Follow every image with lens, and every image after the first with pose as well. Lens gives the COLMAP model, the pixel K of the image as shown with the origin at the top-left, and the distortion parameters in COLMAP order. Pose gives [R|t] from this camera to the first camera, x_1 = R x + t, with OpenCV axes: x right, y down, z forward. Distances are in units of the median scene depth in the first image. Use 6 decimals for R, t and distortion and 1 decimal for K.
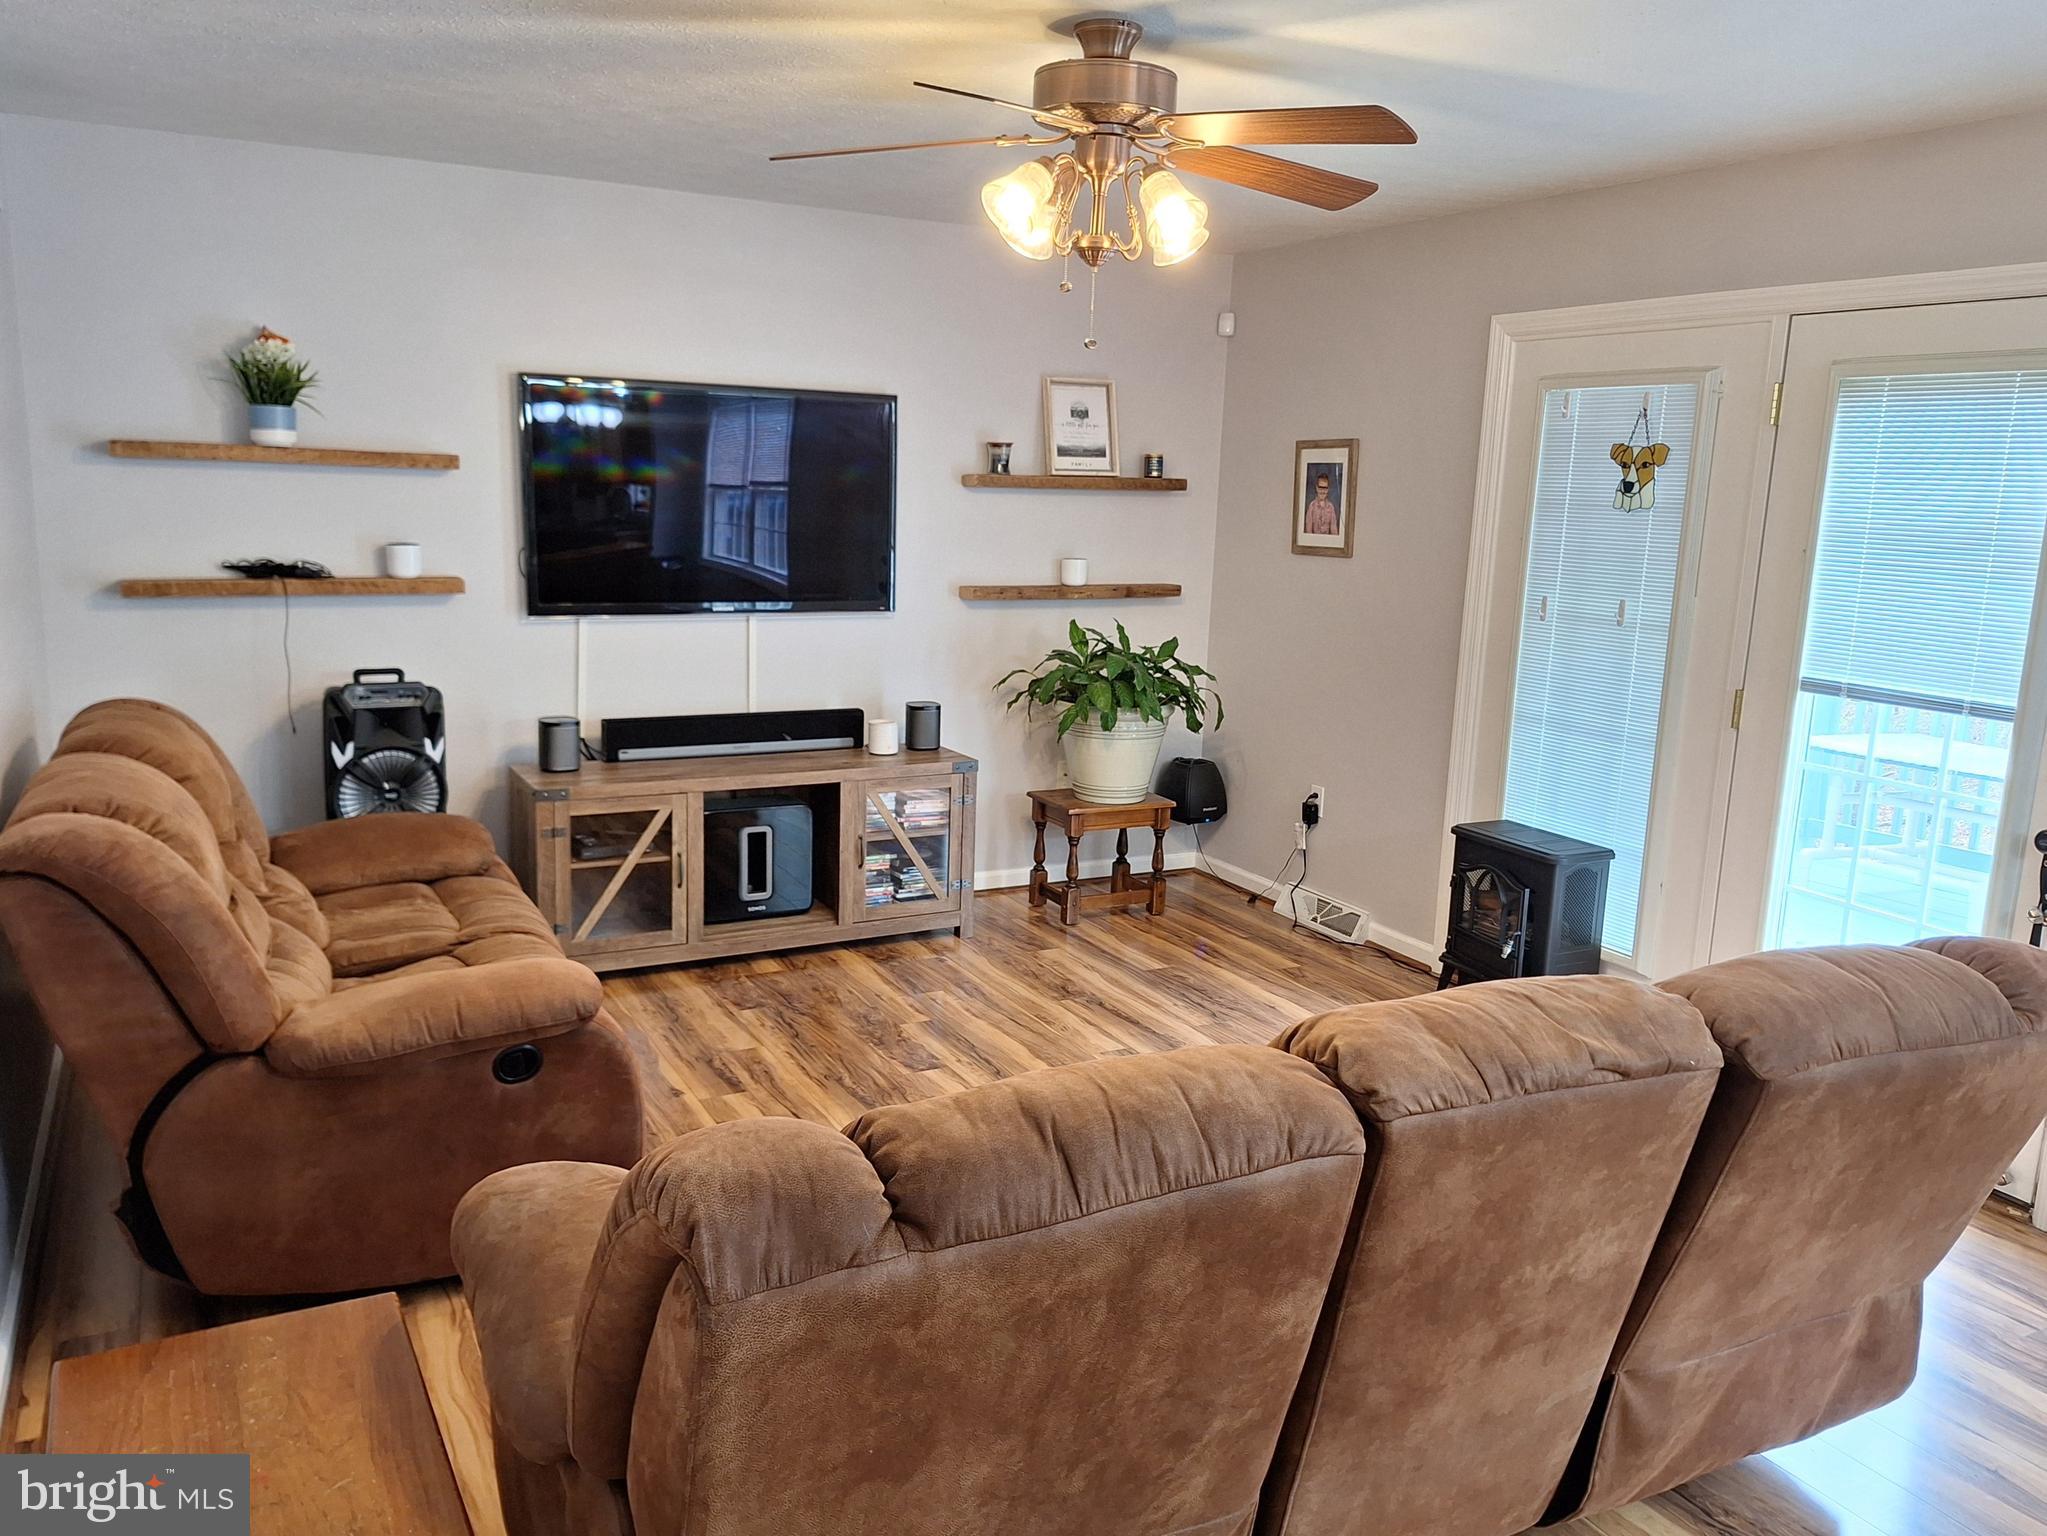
lens RADIAL K [[1585.2, 0, 1028.6], [0, 1585.2, 779.9], [0, 0, 1]] dist [0.141946, -0.243462]
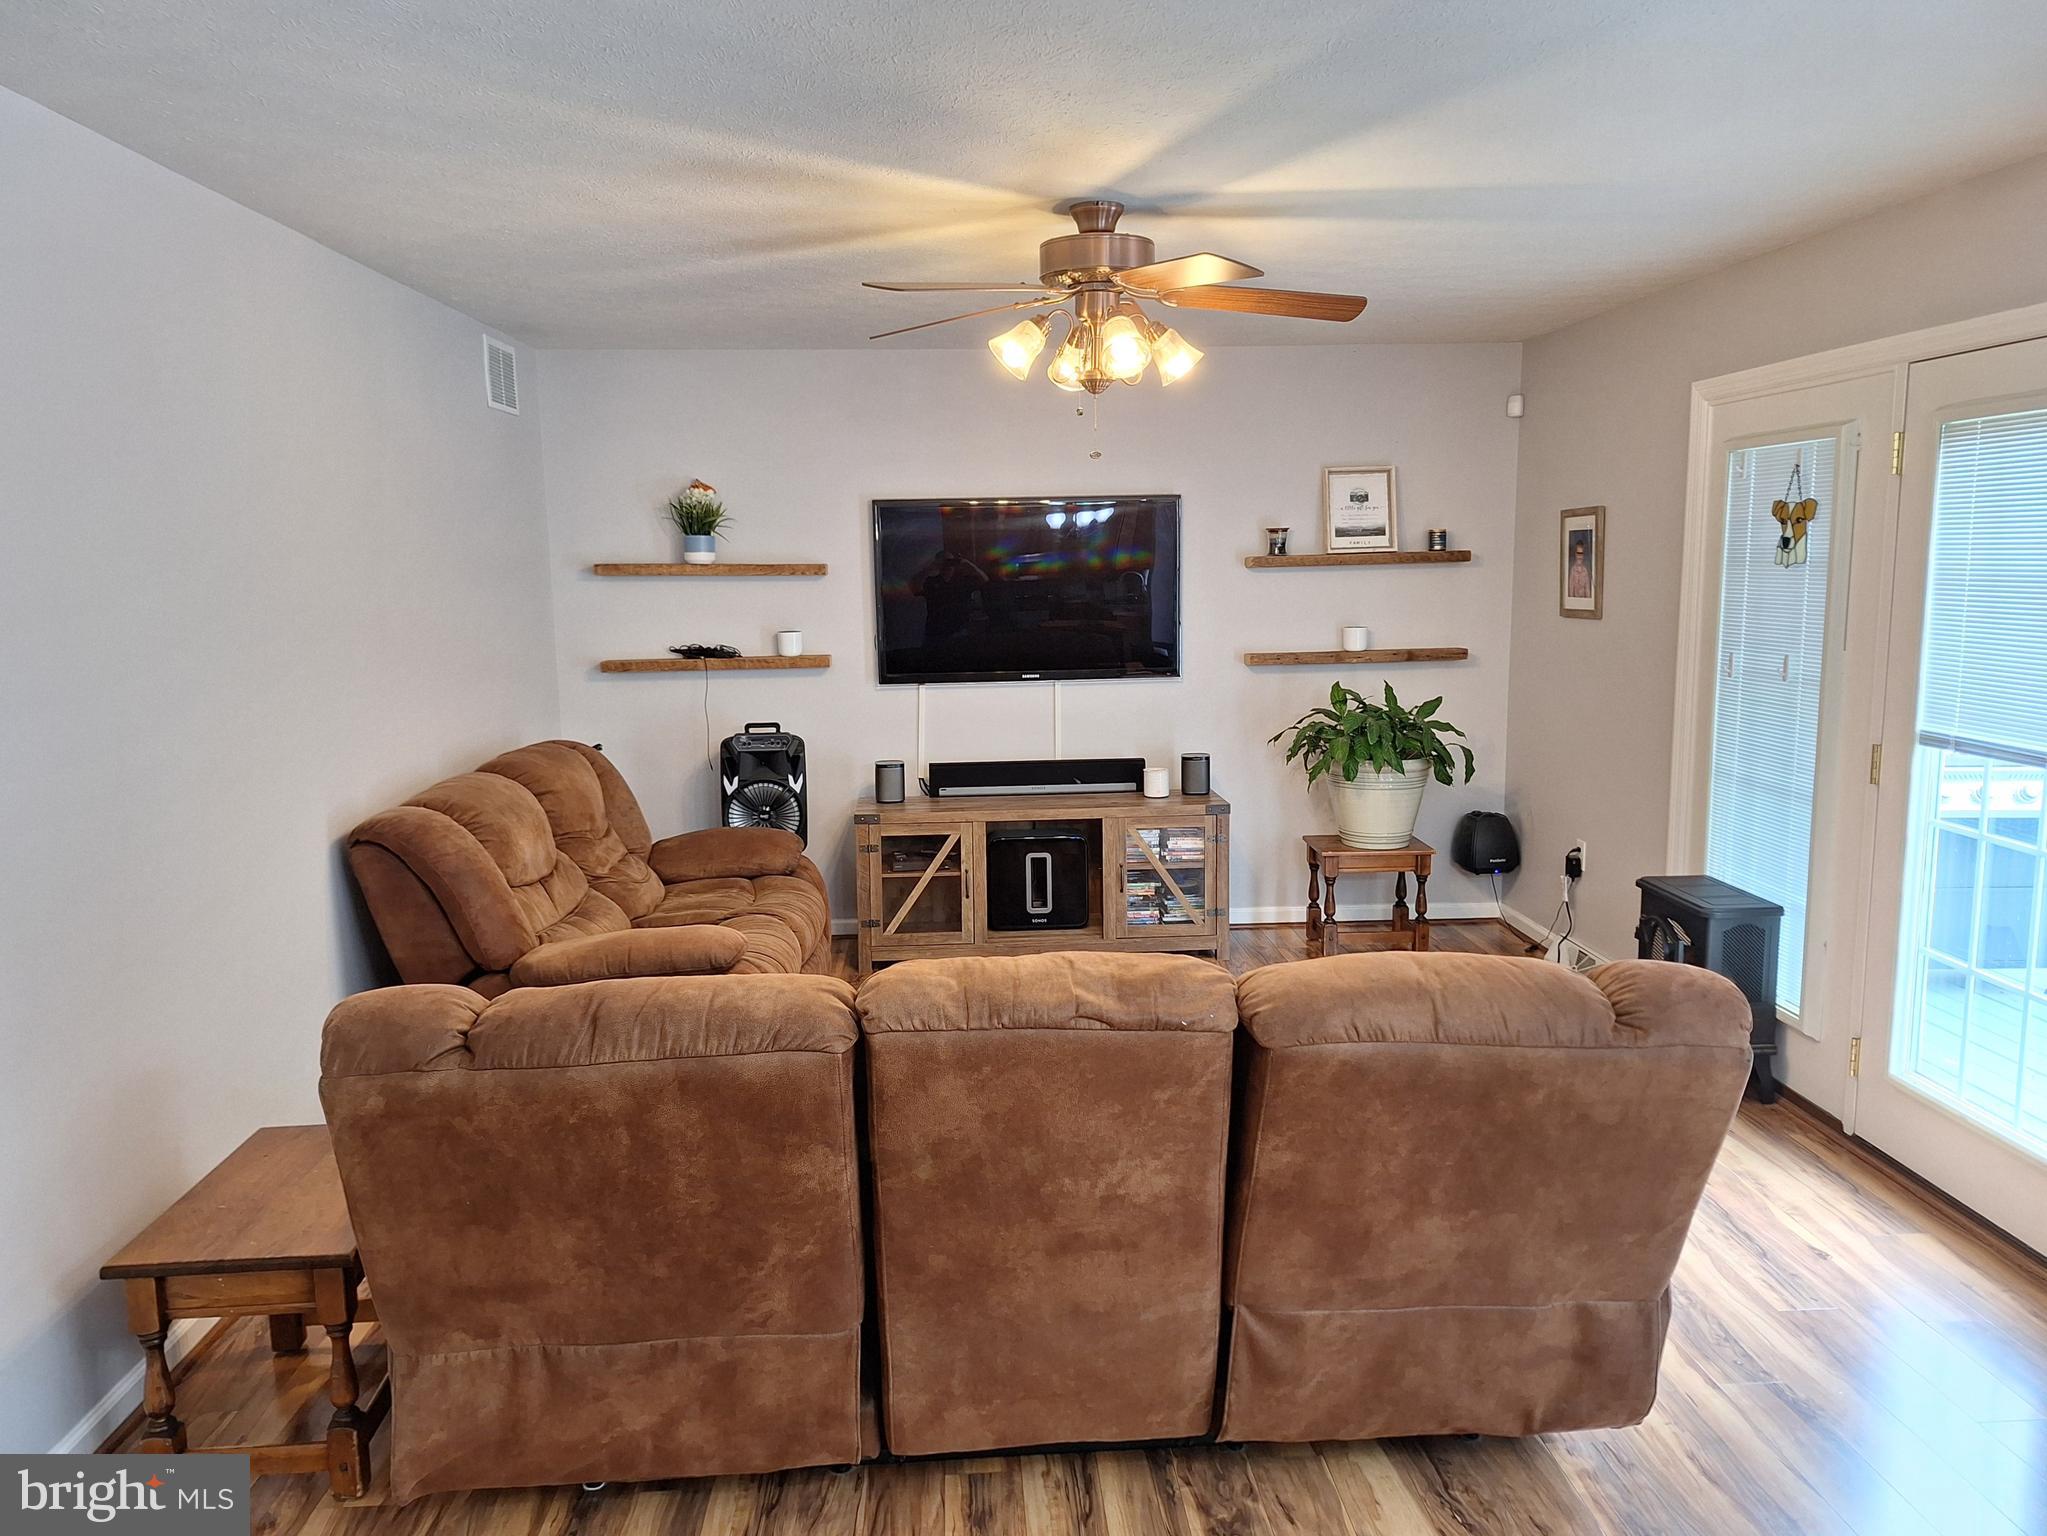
lens RADIAL K [[1470.7, 0, 1023.5], [0, 1470.7, 760.9], [0, 0, 1]] dist [0.124832, -0.187056]
pose [[0.906619, 0.012783, -0.421757, 0.313962], [-0.036150, 0.998219, -0.047455, 0.013719], [0.420400, 0.058270, 0.905466, -0.031486]]
